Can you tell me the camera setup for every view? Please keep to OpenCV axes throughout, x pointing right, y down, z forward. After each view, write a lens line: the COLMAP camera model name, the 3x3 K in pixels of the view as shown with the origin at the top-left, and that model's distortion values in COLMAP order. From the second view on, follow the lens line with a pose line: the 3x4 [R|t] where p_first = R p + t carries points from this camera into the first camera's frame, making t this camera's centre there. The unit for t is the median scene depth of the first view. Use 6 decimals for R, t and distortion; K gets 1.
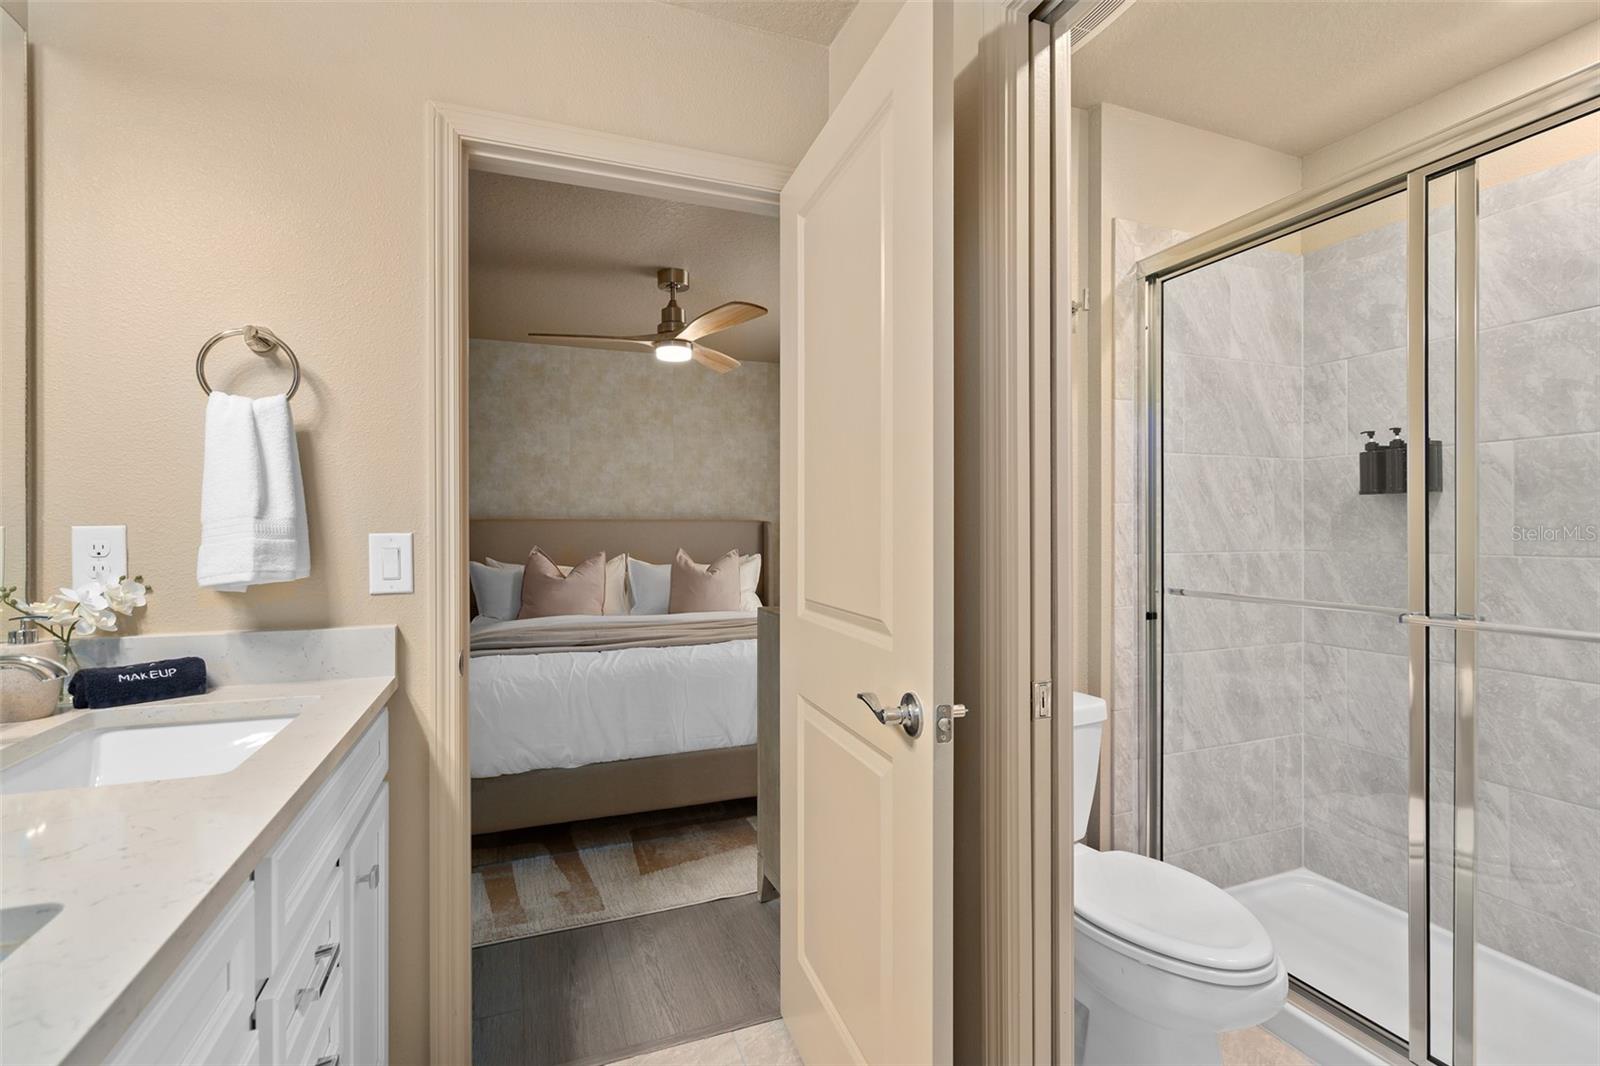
lens RADIAL K [[712.0, 0, 808.4], [0, 712.0, 534.2], [0, 0, 1]] dist [0.000348, 0.000028]
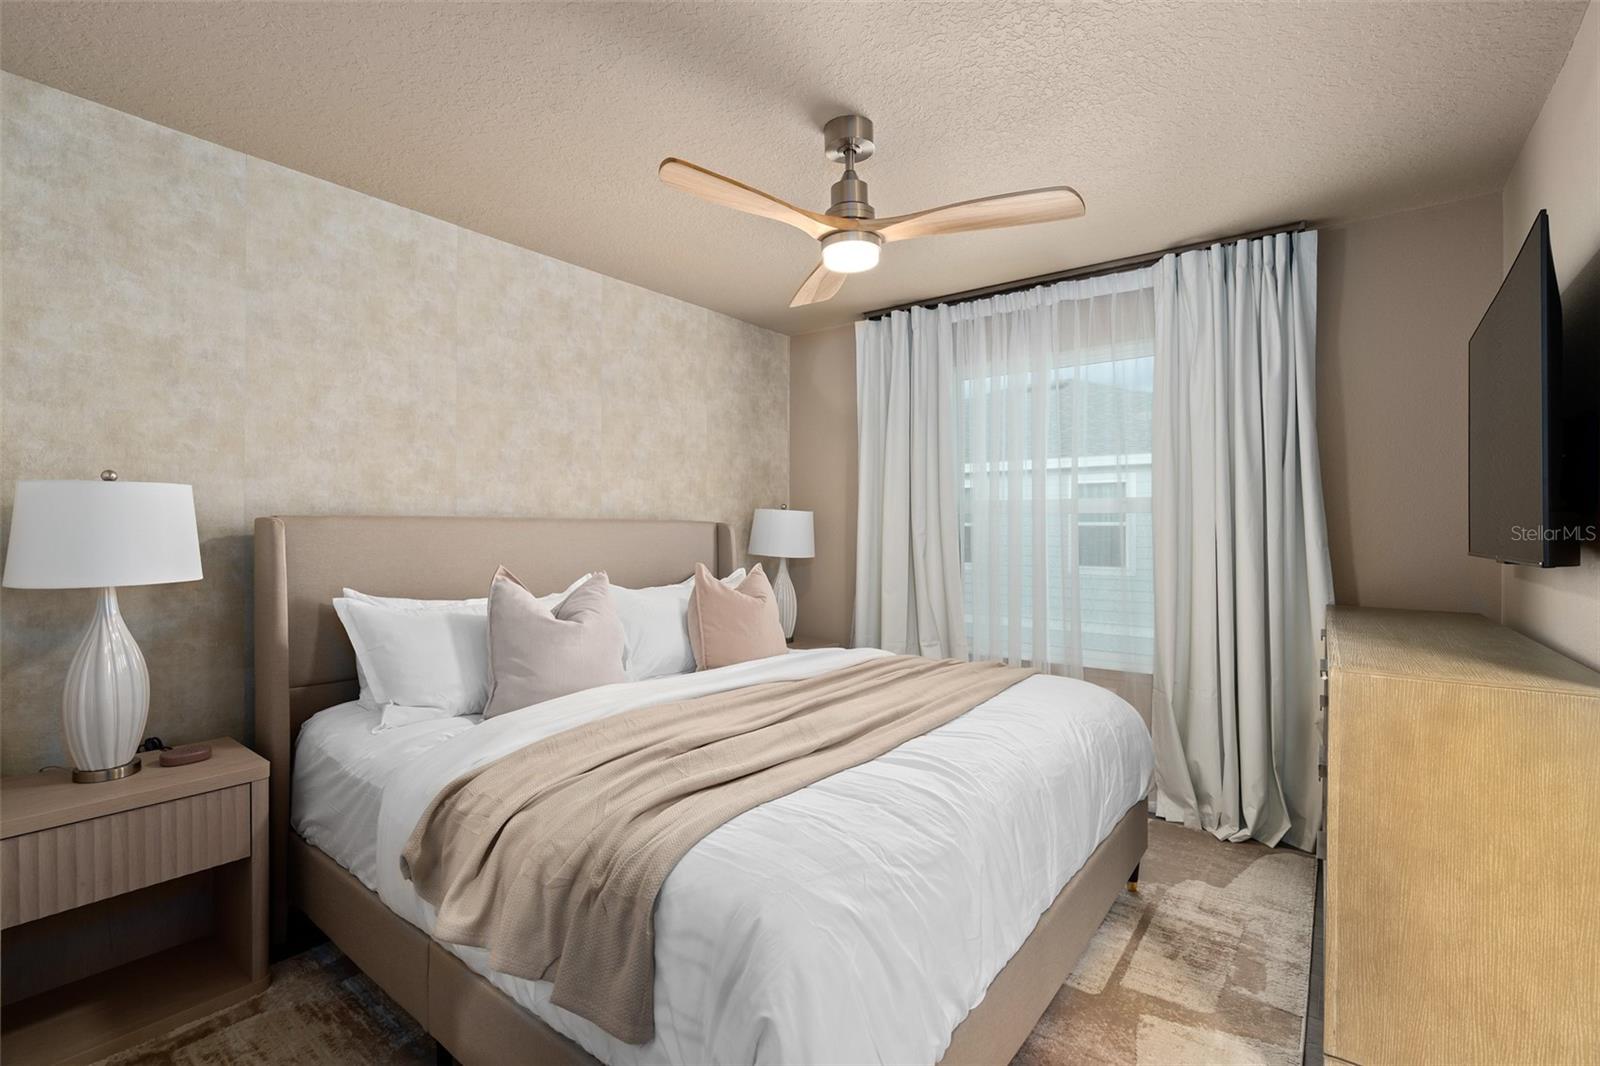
lens RADIAL K [[712.0, 0, 797.4], [0, 712.0, 533.4], [0, 0, 1]] dist [0.000348, 0.000028]
pose [[0.860986, 0.000685, 0.508628, -0.385082], [0.002115, 0.999986, -0.004927, -0.003965], [-0.508624, 0.005318, 0.860972, 0.340365]]
